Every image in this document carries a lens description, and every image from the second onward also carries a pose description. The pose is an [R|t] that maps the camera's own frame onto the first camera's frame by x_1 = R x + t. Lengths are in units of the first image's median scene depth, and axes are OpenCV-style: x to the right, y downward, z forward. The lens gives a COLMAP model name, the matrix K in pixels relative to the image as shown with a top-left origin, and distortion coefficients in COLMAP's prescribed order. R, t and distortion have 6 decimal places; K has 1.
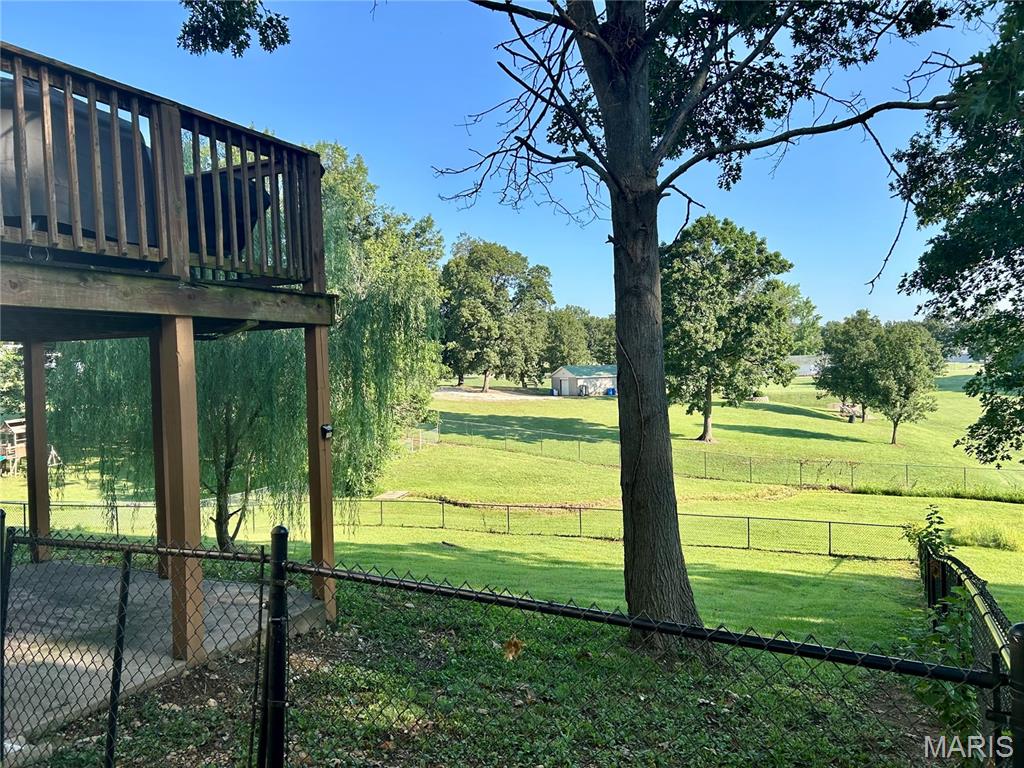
lens RADIAL K [[763.5, 0, 517.8], [0, 763.5, 385.6], [0, 0, 1]] dist [0.075363, -0.106232]
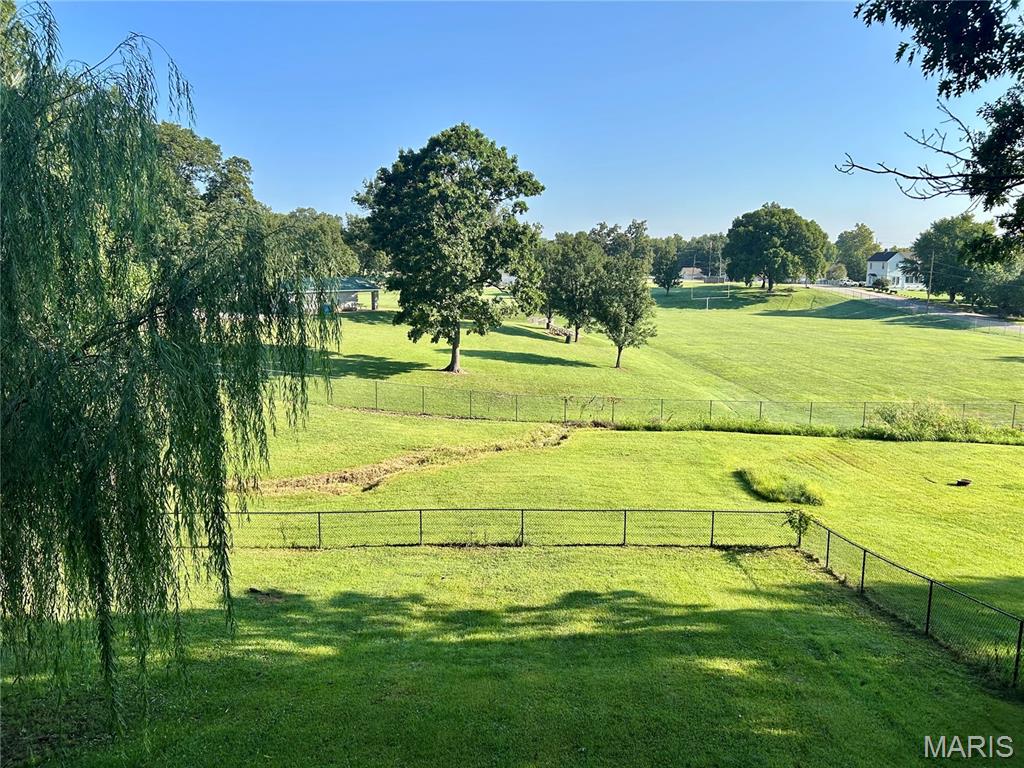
lens RADIAL K [[763.5, 0, 517.8], [0, 763.5, 385.6], [0, 0, 1]] dist [0.075363, -0.106232]
pose [[0.915483, -0.035259, 0.400808, -0.062595], [-0.016297, 0.992086, 0.124499, -0.030110], [-0.402026, -0.120509, 0.907664, 0.115923]]
